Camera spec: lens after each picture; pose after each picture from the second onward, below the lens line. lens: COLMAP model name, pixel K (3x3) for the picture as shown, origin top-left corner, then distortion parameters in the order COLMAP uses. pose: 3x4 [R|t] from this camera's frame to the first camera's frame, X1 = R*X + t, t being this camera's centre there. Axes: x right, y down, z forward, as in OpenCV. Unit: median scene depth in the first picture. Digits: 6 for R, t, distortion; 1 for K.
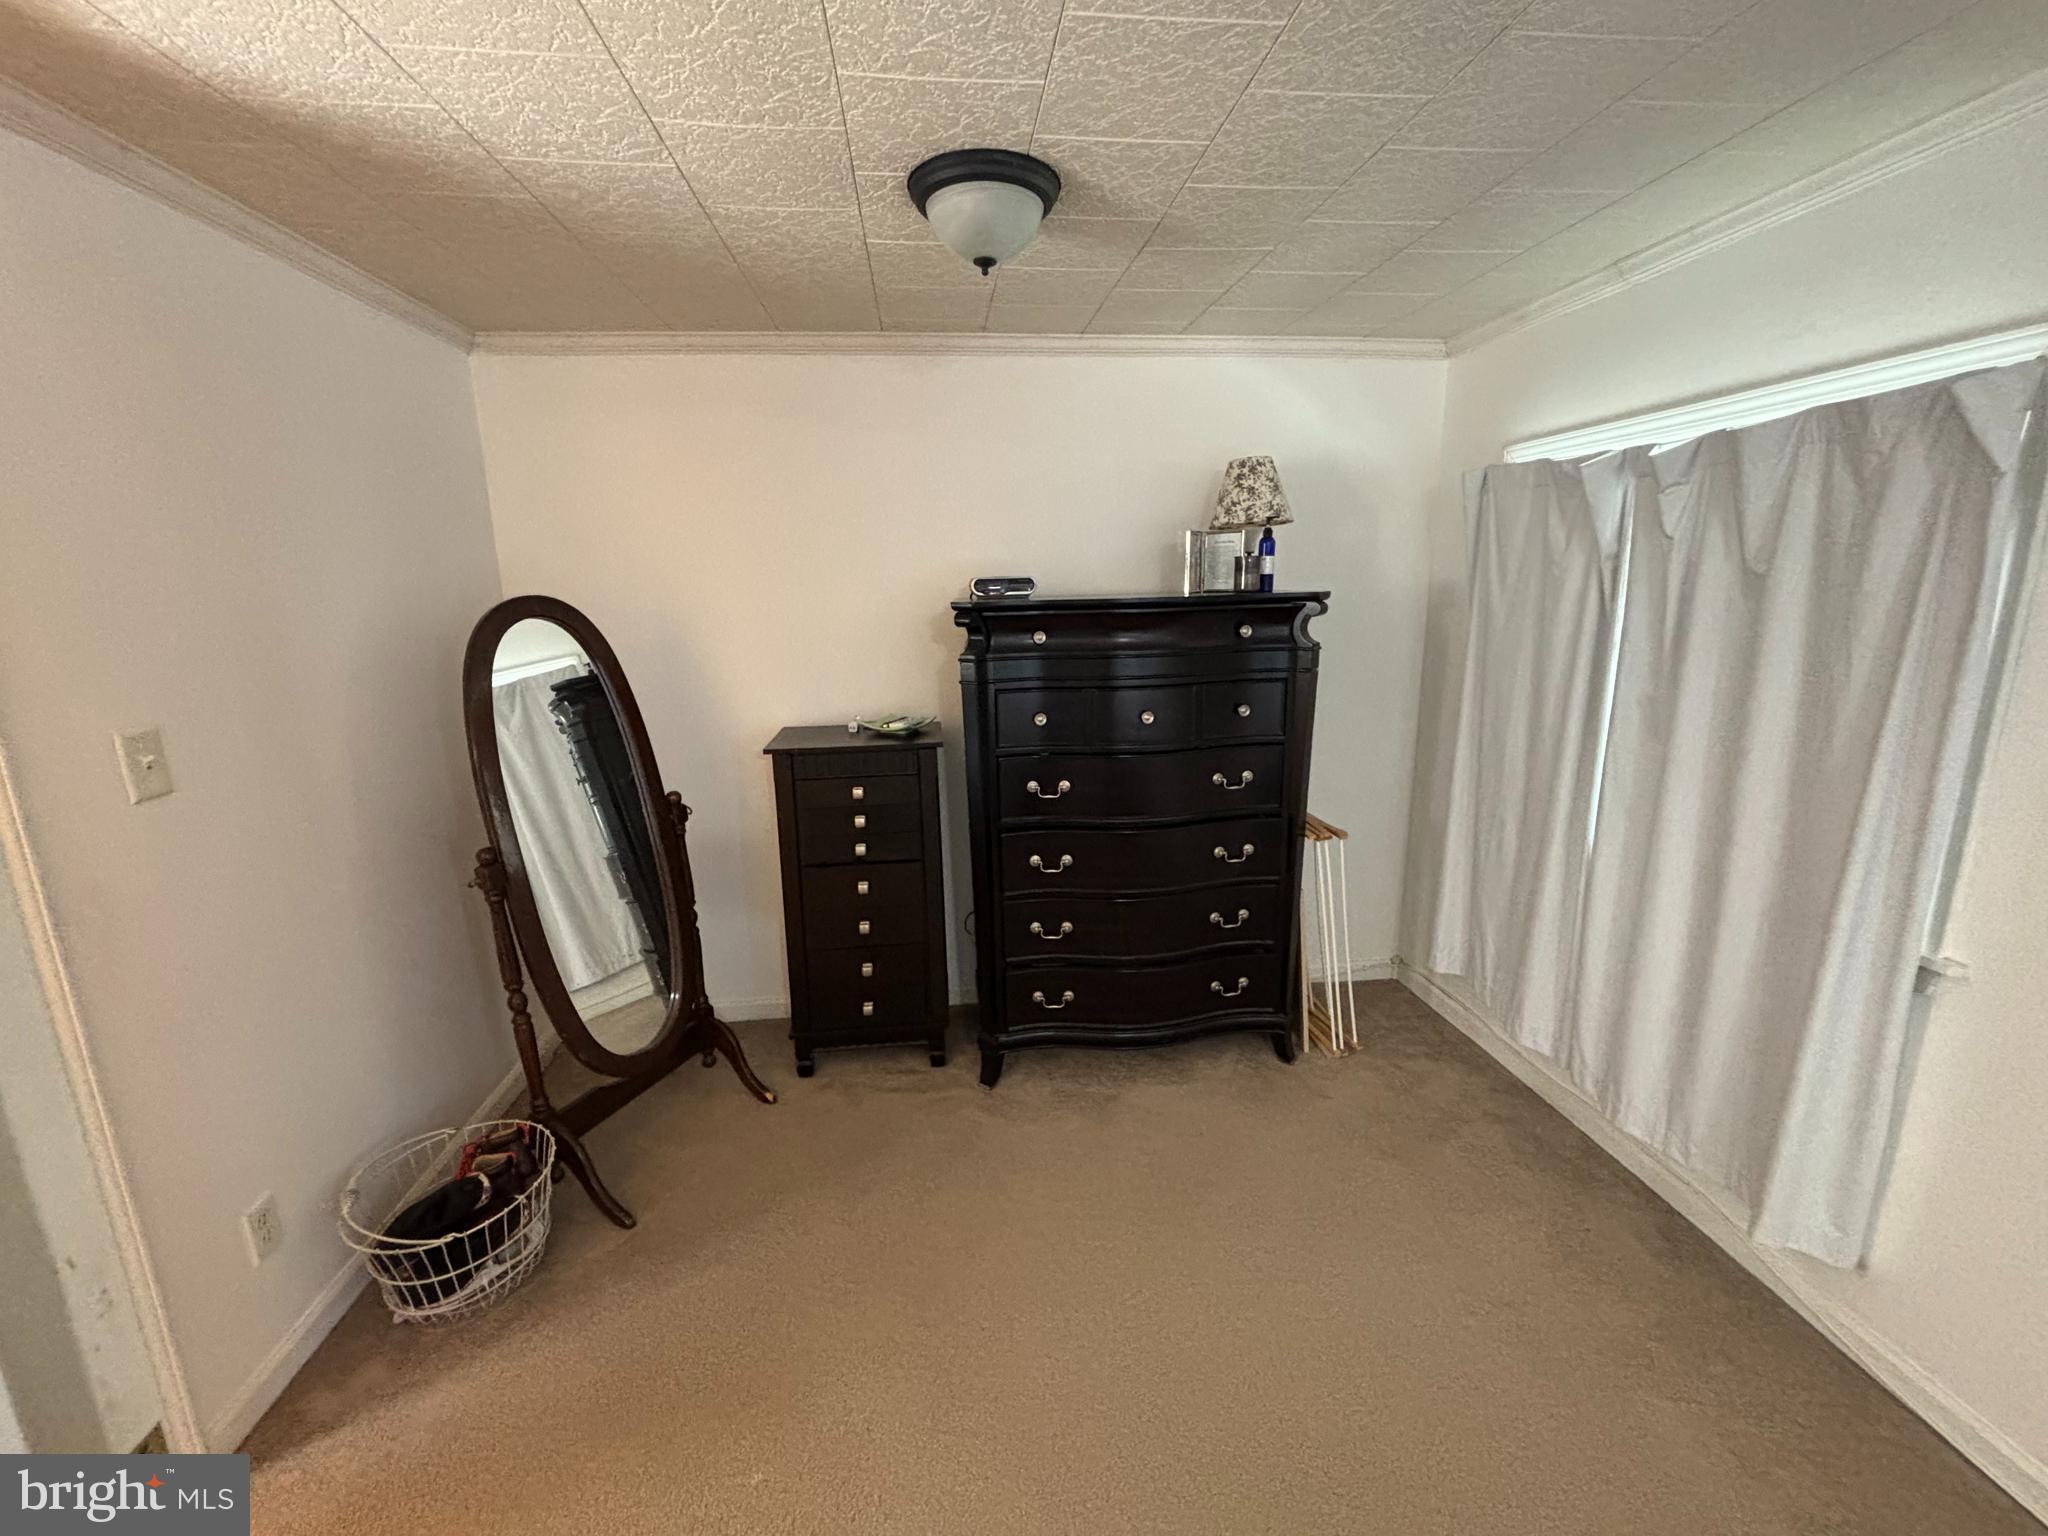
lens RADIAL K [[830.4, 0, 1020.1], [0, 830.4, 761.2], [0, 0, 1]] dist [0.000005, 0.003798]
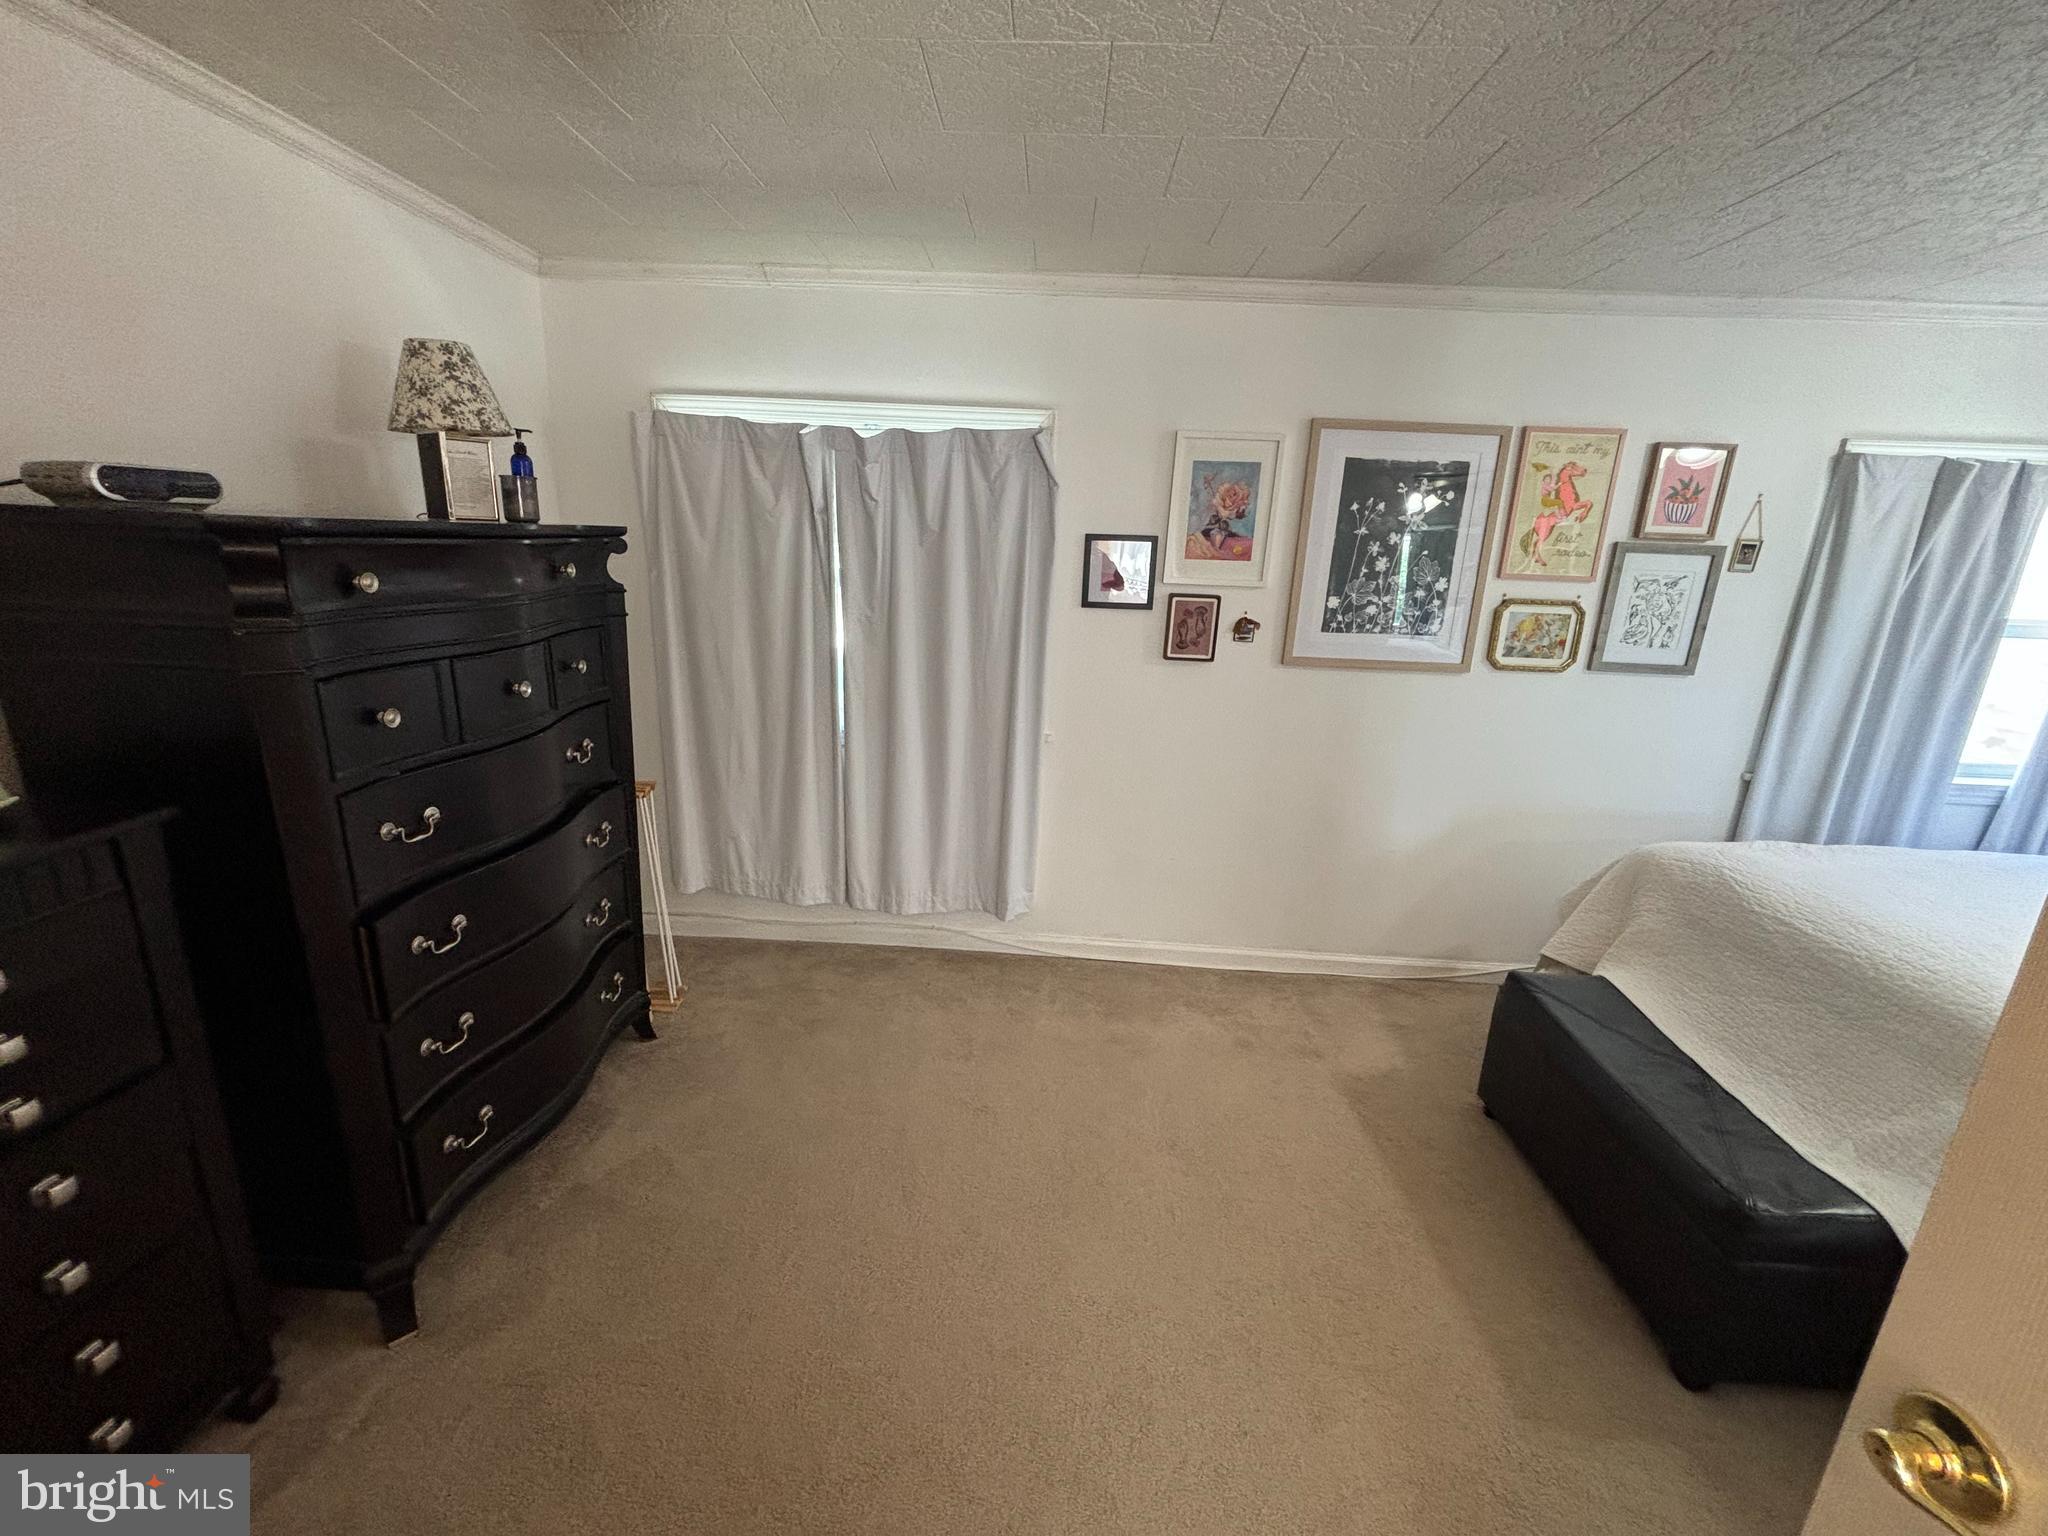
lens RADIAL K [[827.3, 0, 1026.5], [0, 827.3, 771.5], [0, 0, 1]] dist [0.000031, 0.000196]
pose [[0.149364, -0.236827, 0.960002, -0.498802], [0.171983, 0.962316, 0.210640, -0.058665], [-0.973711, 0.133642, 0.184466, 0.424559]]
